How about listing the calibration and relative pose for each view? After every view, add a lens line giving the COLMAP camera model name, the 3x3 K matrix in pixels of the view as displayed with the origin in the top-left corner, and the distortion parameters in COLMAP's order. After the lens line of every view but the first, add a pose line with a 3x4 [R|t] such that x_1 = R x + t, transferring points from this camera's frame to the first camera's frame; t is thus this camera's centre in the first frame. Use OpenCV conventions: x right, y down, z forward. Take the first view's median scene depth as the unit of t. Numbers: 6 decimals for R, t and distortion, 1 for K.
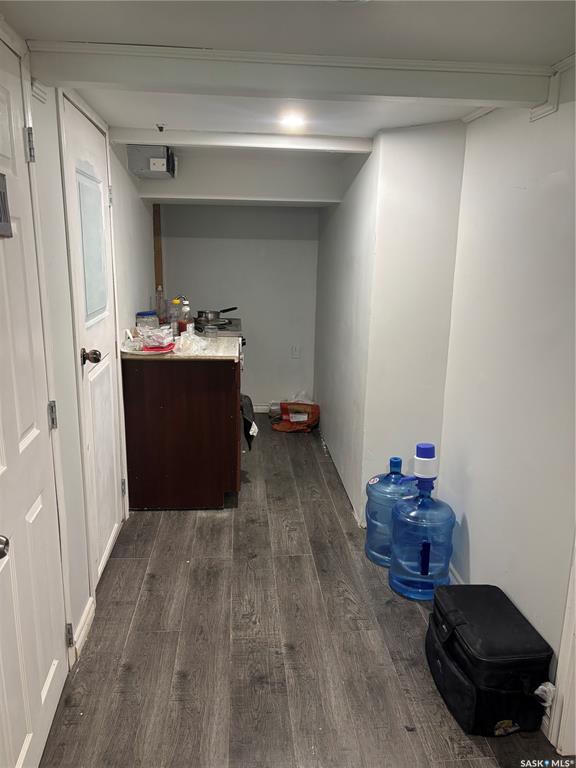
lens RADIAL K [[571.3, 0, 286.0], [0, 571.3, 385.0], [0, 0, 1]] dist [0.029131, -0.021071]
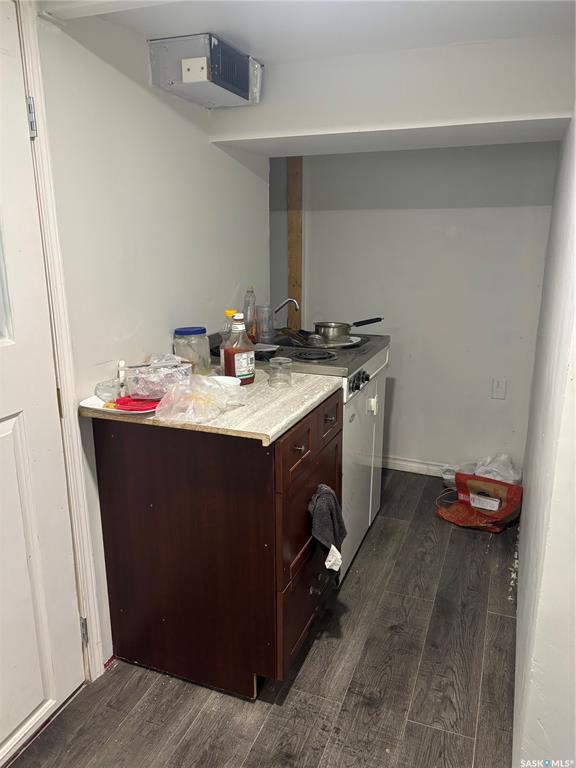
lens RADIAL K [[571.3, 0, 290.2], [0, 571.3, 383.4], [0, 0, 1]] dist [0.029131, -0.021071]
pose [[0.896205, 0.088728, -0.434677, 0.114105], [-0.081162, 0.996051, 0.035980, -0.091932], [0.436153, 0.003034, 0.899867, 0.462480]]
